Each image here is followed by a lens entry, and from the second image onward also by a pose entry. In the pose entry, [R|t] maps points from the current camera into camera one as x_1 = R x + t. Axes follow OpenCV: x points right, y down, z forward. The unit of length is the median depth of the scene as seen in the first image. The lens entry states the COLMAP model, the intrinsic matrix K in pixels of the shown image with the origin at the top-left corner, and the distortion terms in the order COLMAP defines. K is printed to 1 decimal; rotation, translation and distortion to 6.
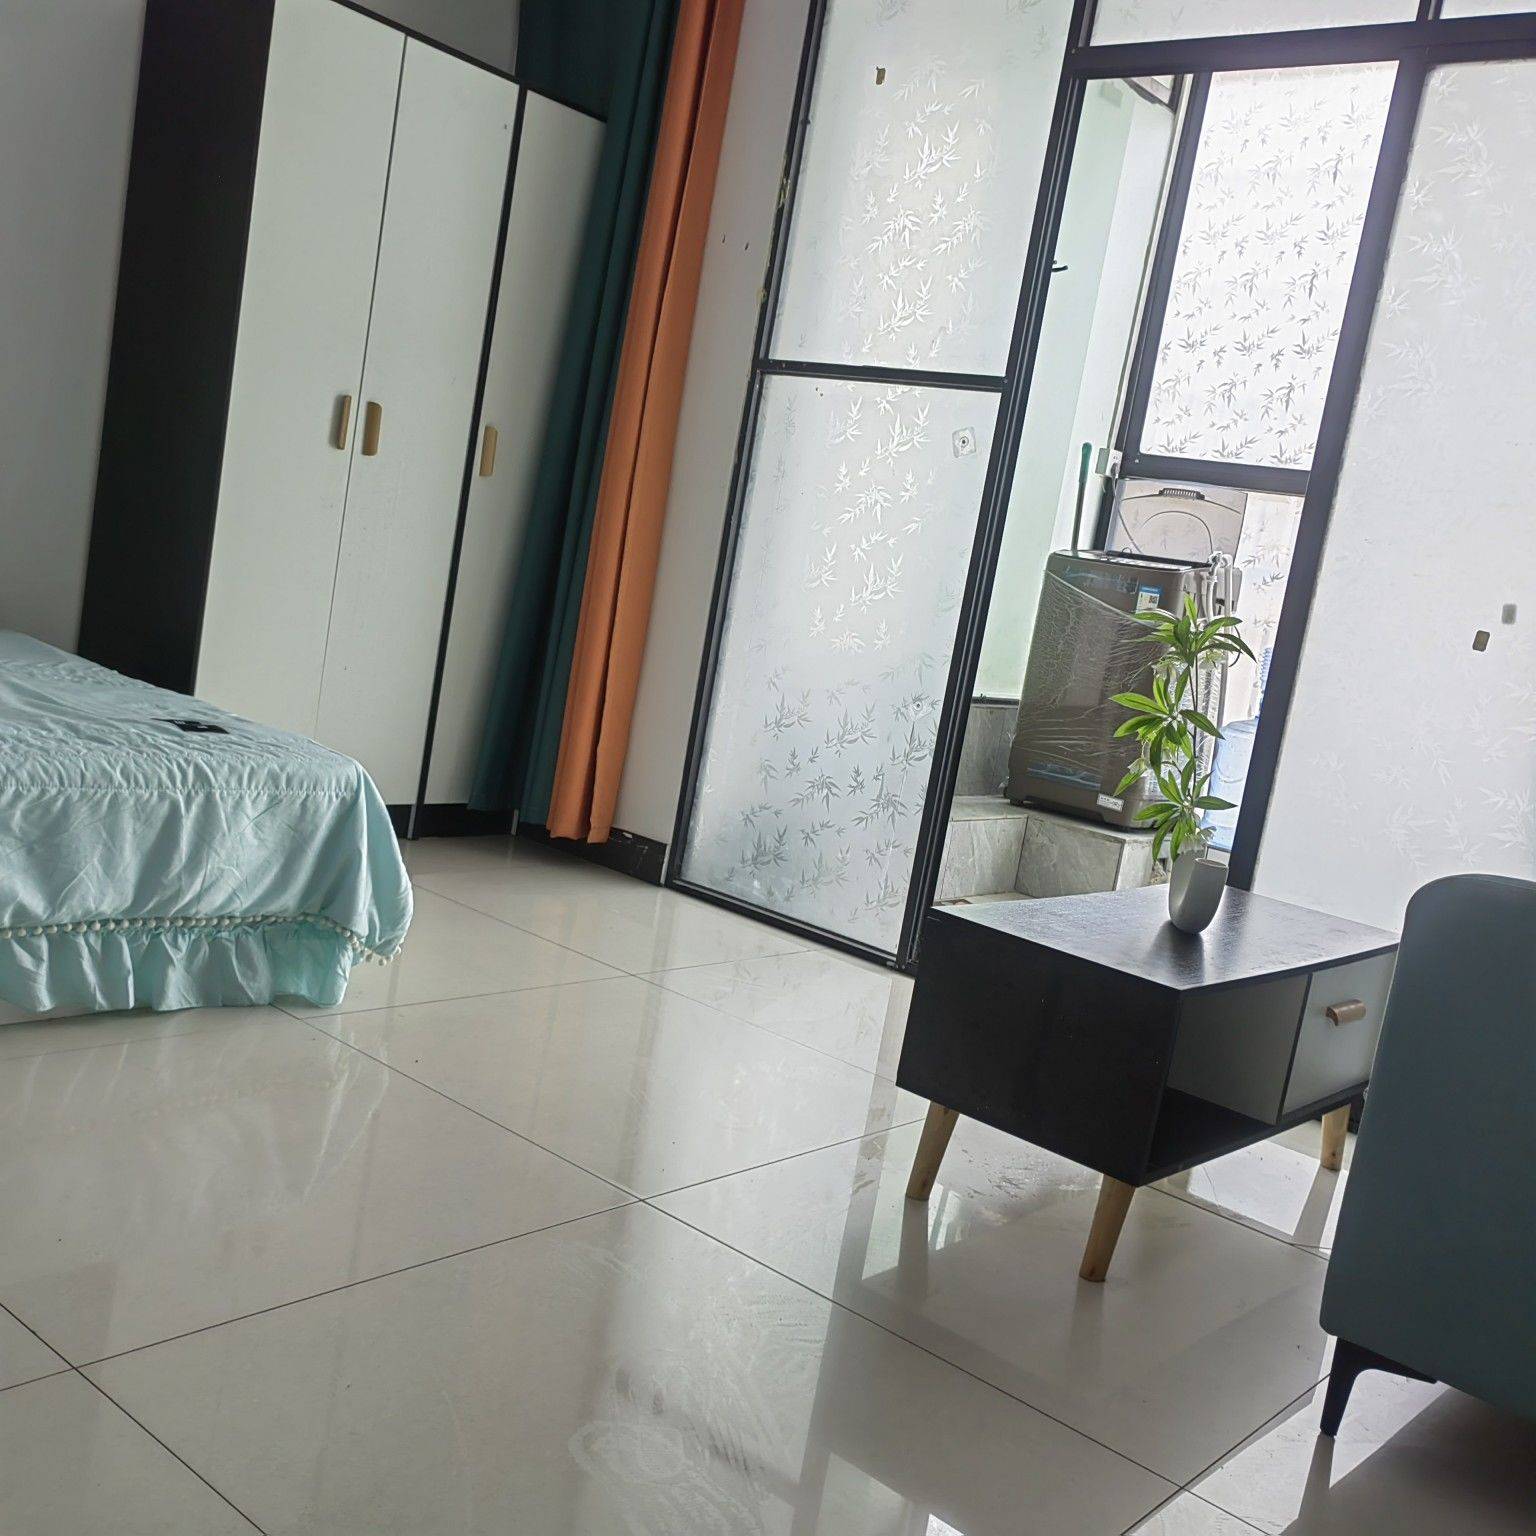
lens RADIAL K [[1651.2, 0, 768.0], [0, 1651.2, 768.0], [0, 0, 1]] dist [-0.008954, 0.103235]
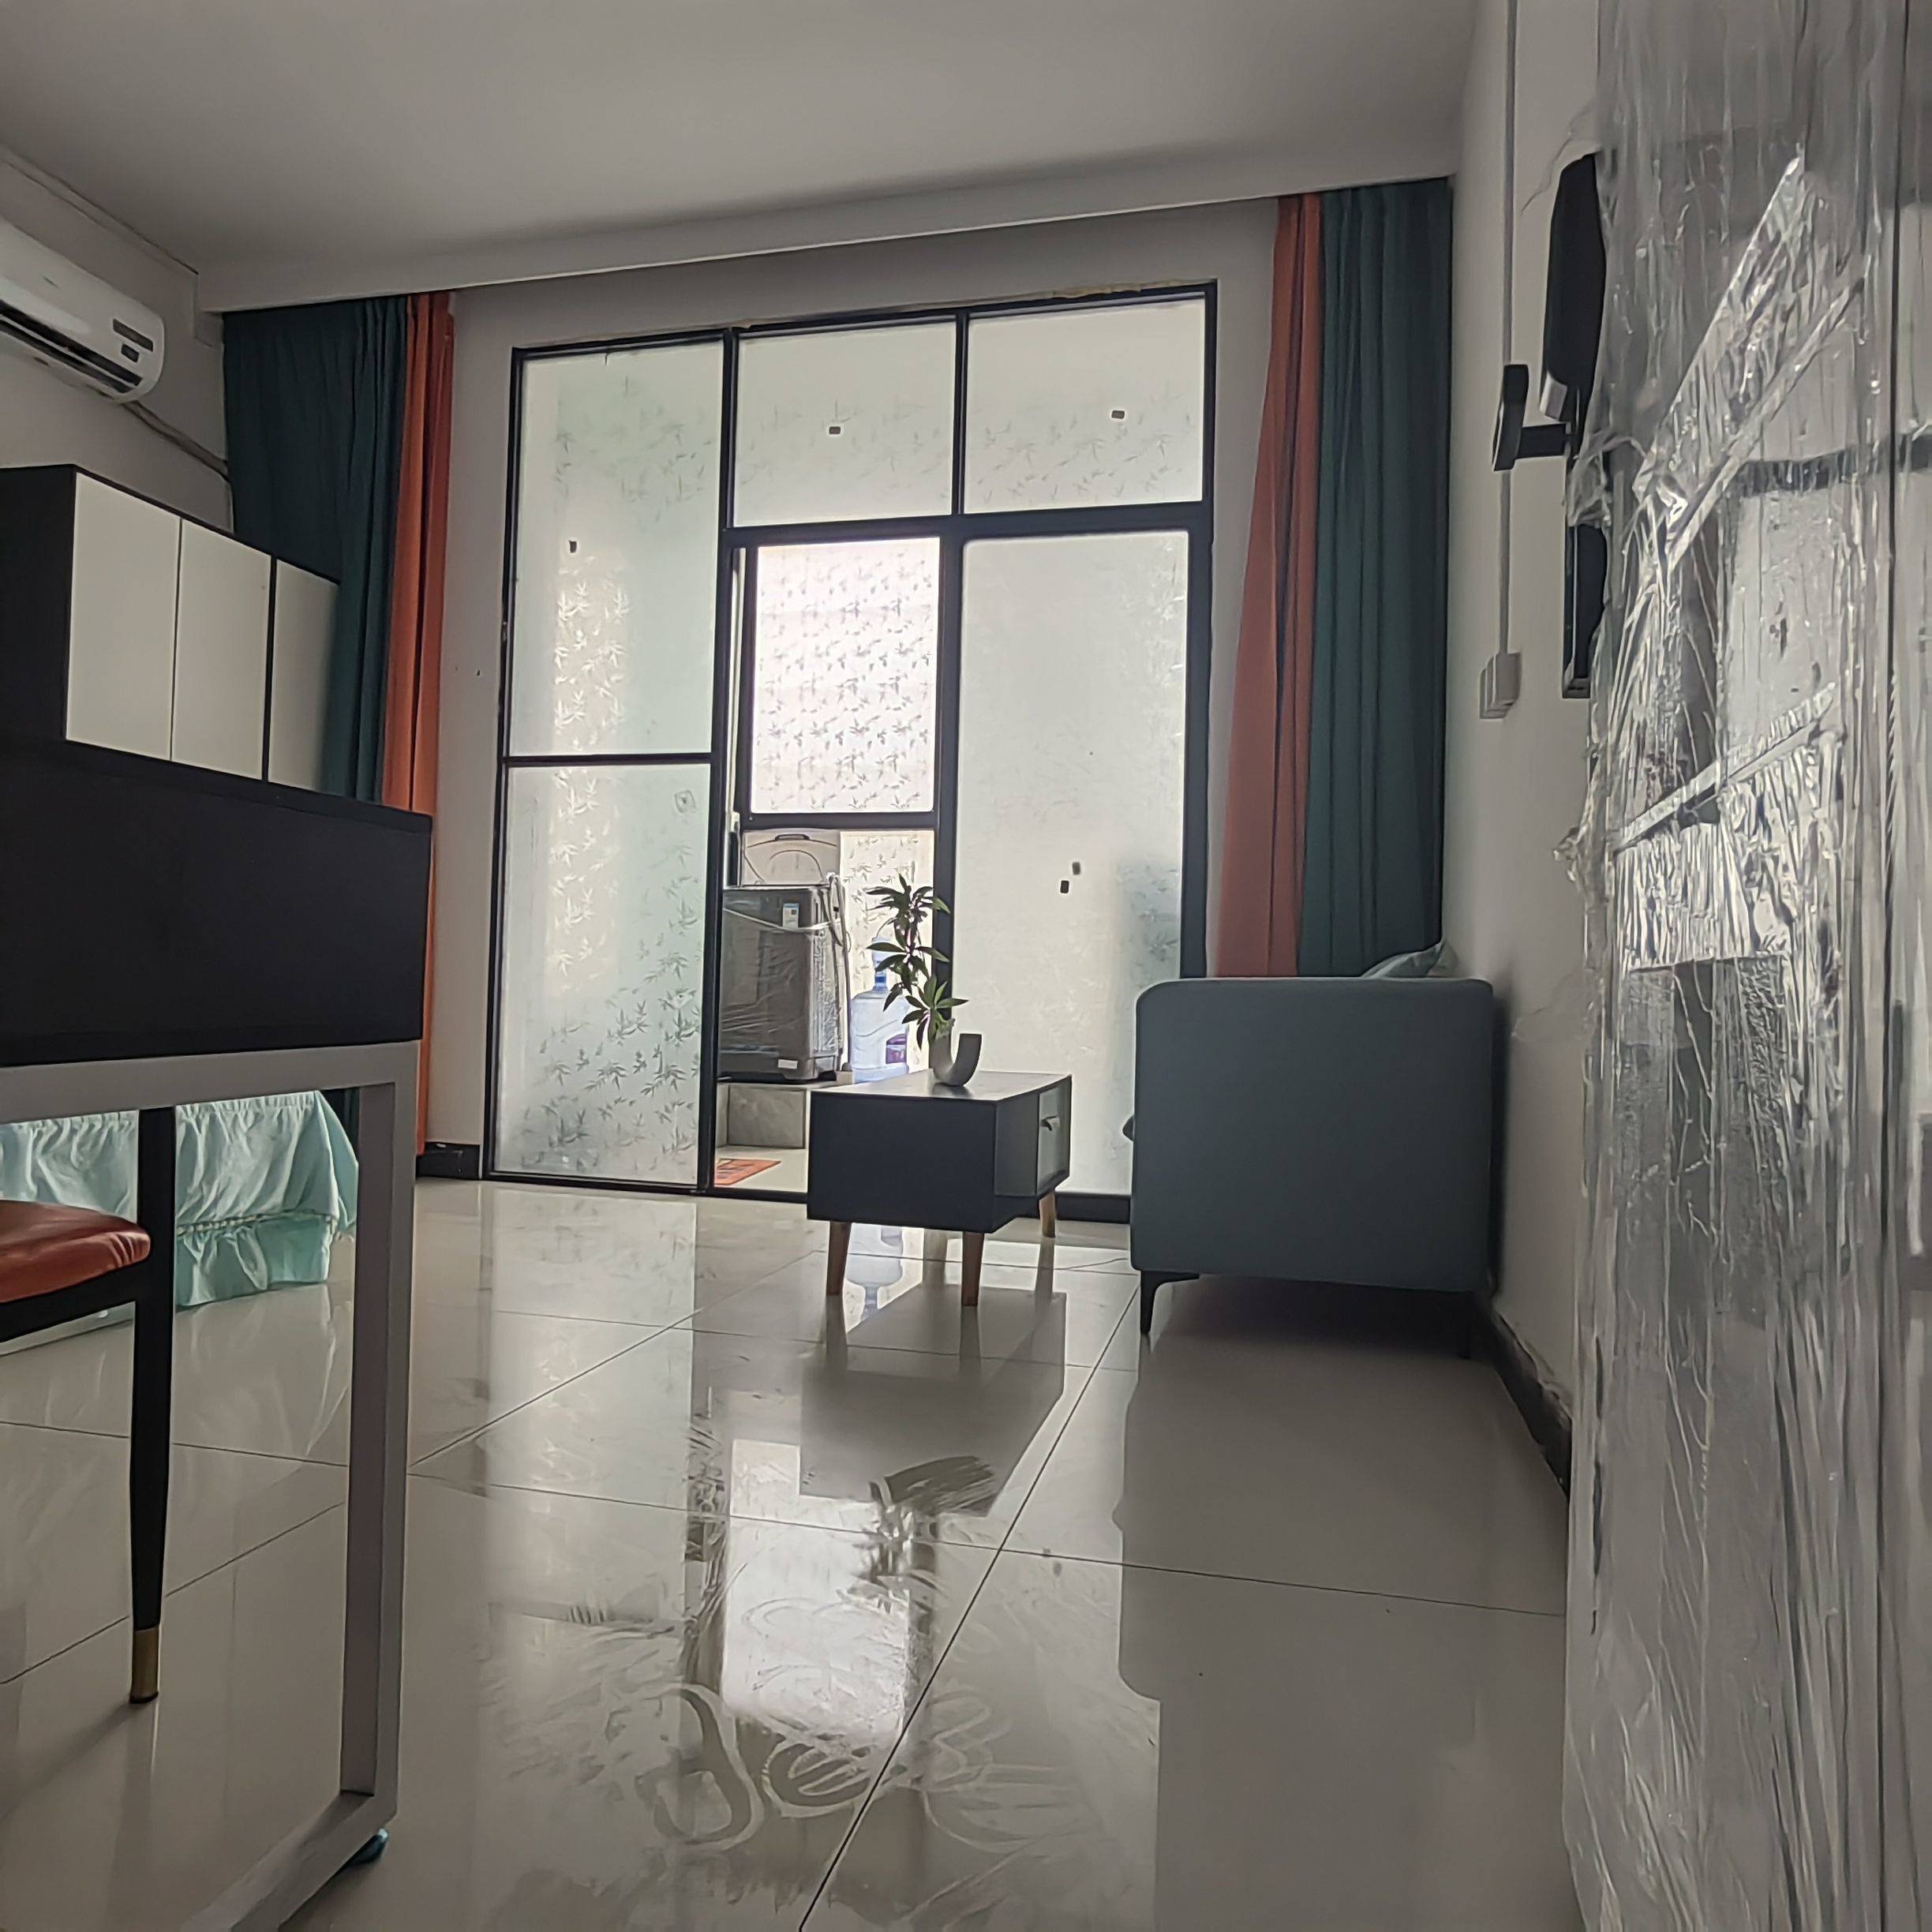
lens RADIAL K [[1375.2, 0, 970.7], [0, 1375.2, 962.2], [0, 0, 1]] dist [-0.022855, 0.009276]
pose [[0.887016, -0.135321, 0.441463, -0.186484], [0.180929, 0.981497, -0.062676, 0.046876], [-0.424814, 0.135469, 0.895088, -0.100878]]
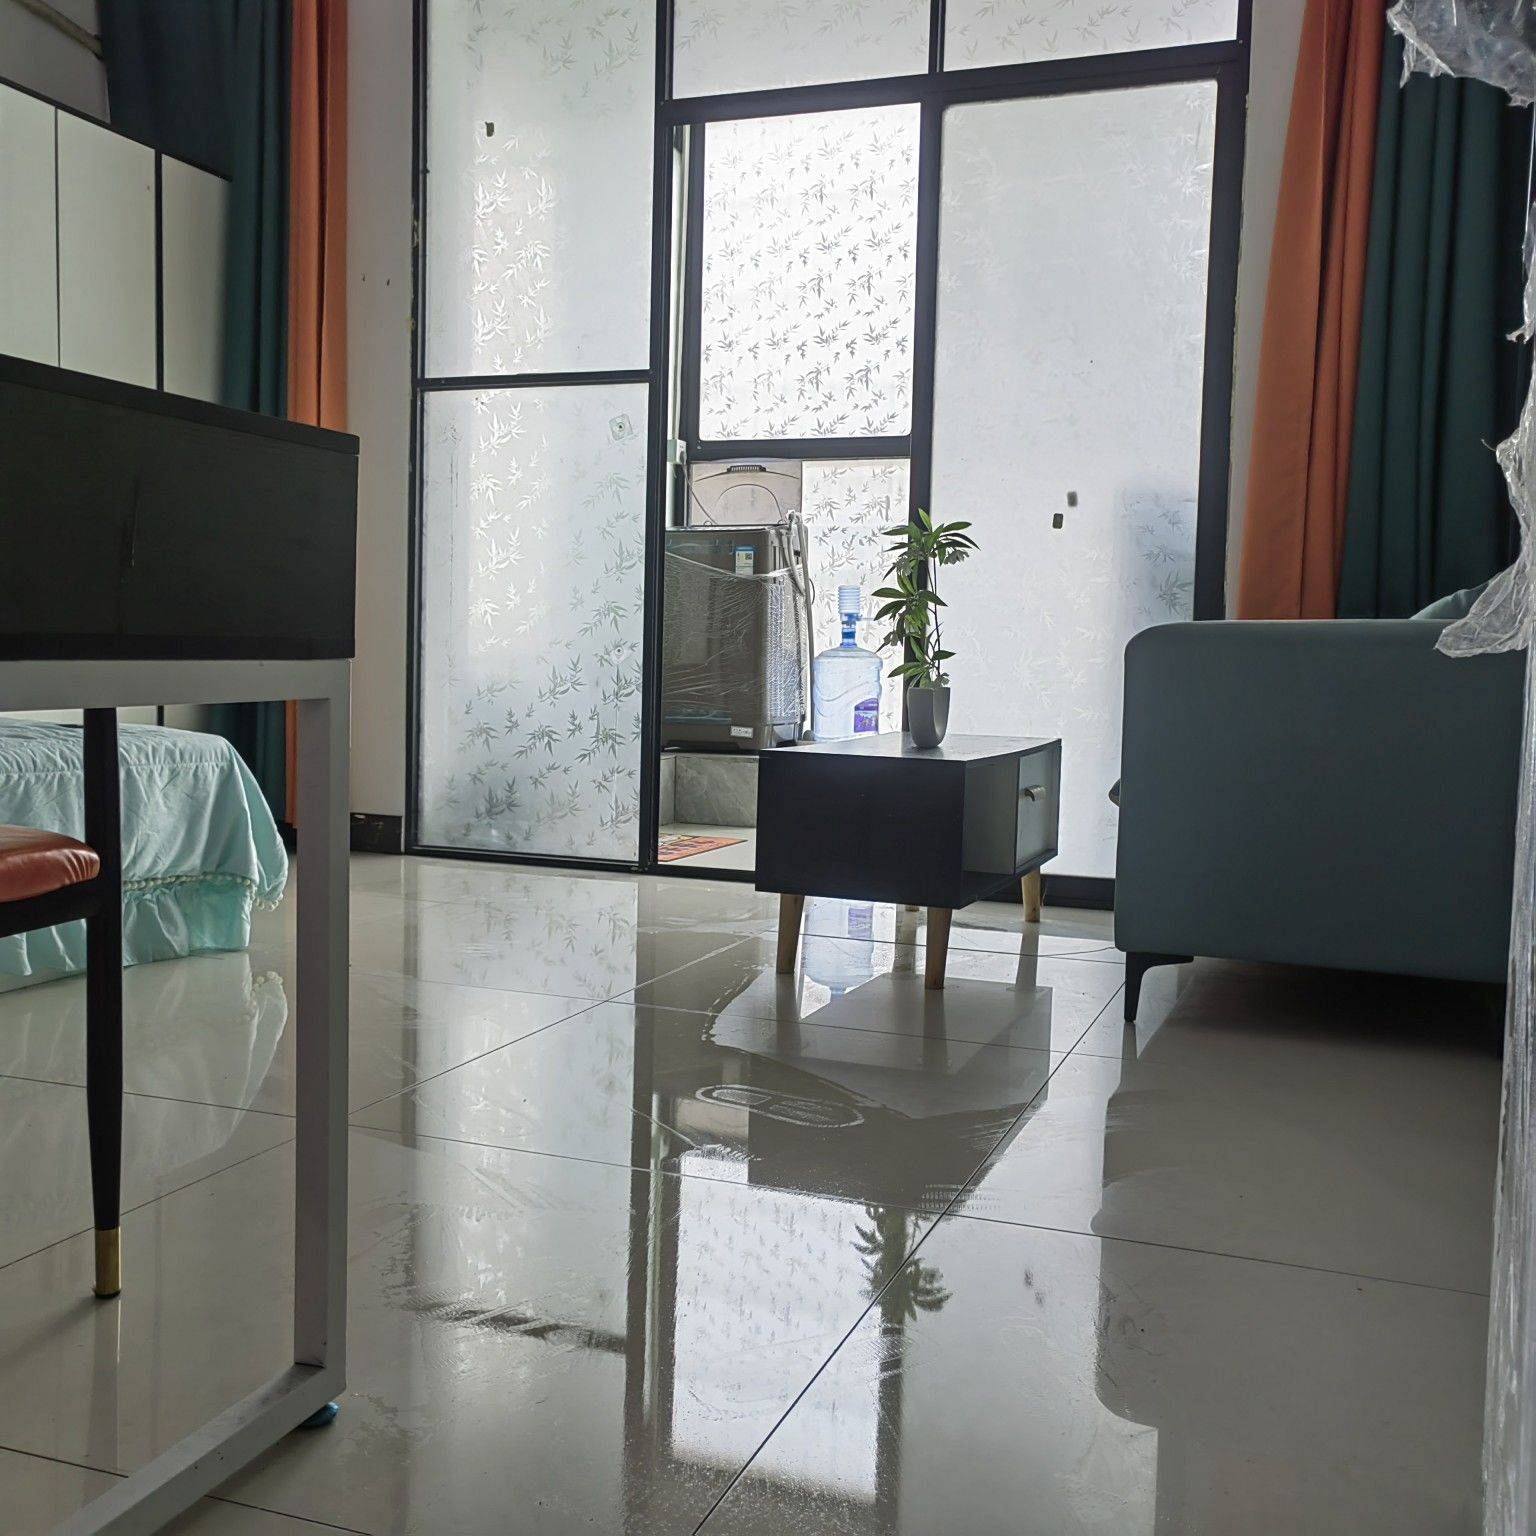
lens RADIAL K [[1651.2, 0, 768.0], [0, 1651.2, 768.0], [0, 0, 1]] dist [-0.008954, 0.103235]
pose [[0.933655, -0.165948, 0.317411, -0.196984], [0.174515, 0.984653, 0.001465, 0.061435], [-0.312783, 0.054025, 0.948287, -0.152309]]
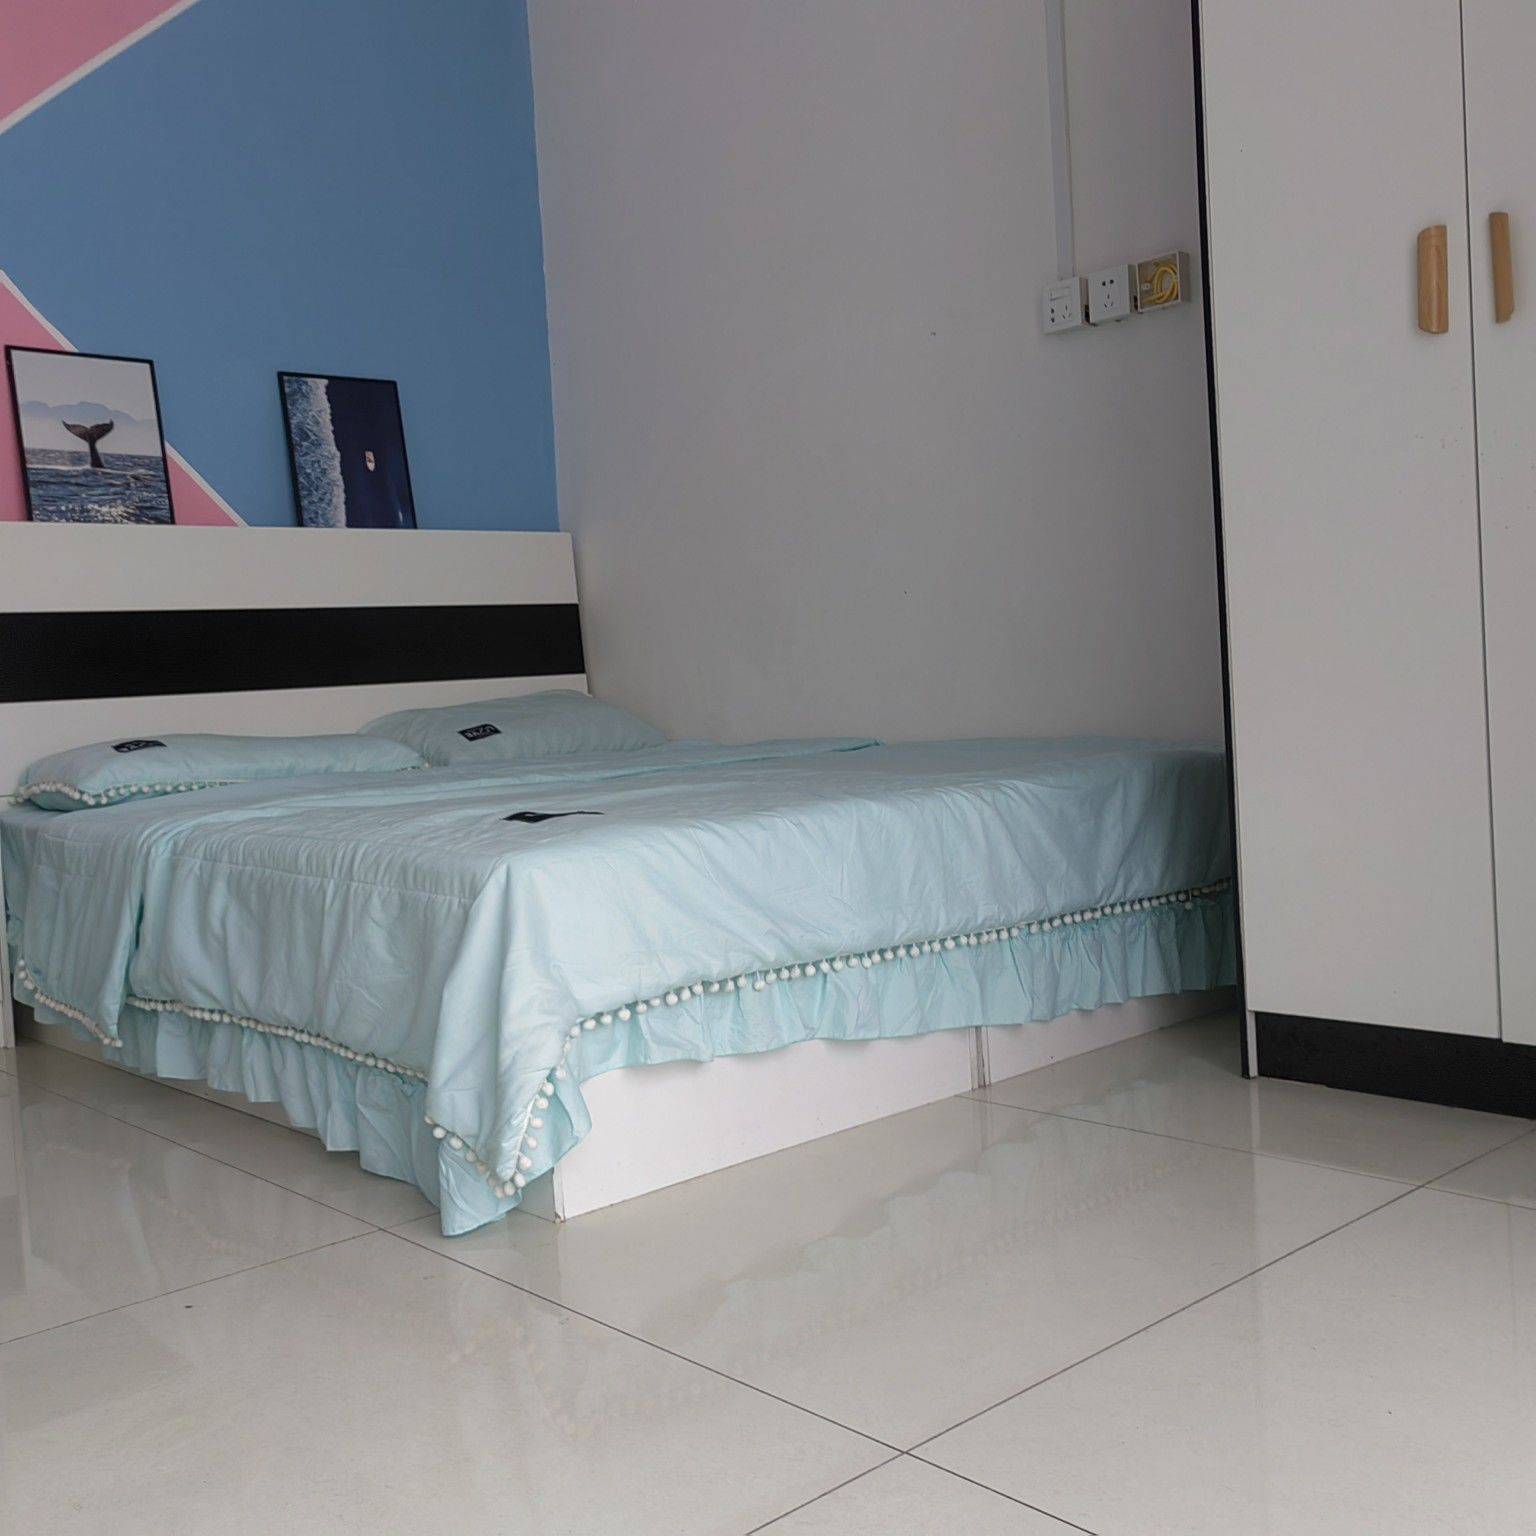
lens RADIAL K [[1651.2, 0, 768.0], [0, 1651.2, 768.0], [0, 0, 1]] dist [-0.008954, 0.103235]
pose [[-0.150071, -0.101037, -0.983499, 0.264705], [-0.099909, 0.991222, -0.086586, 0.005787], [0.983614, 0.085267, -0.158849, 0.894007]]
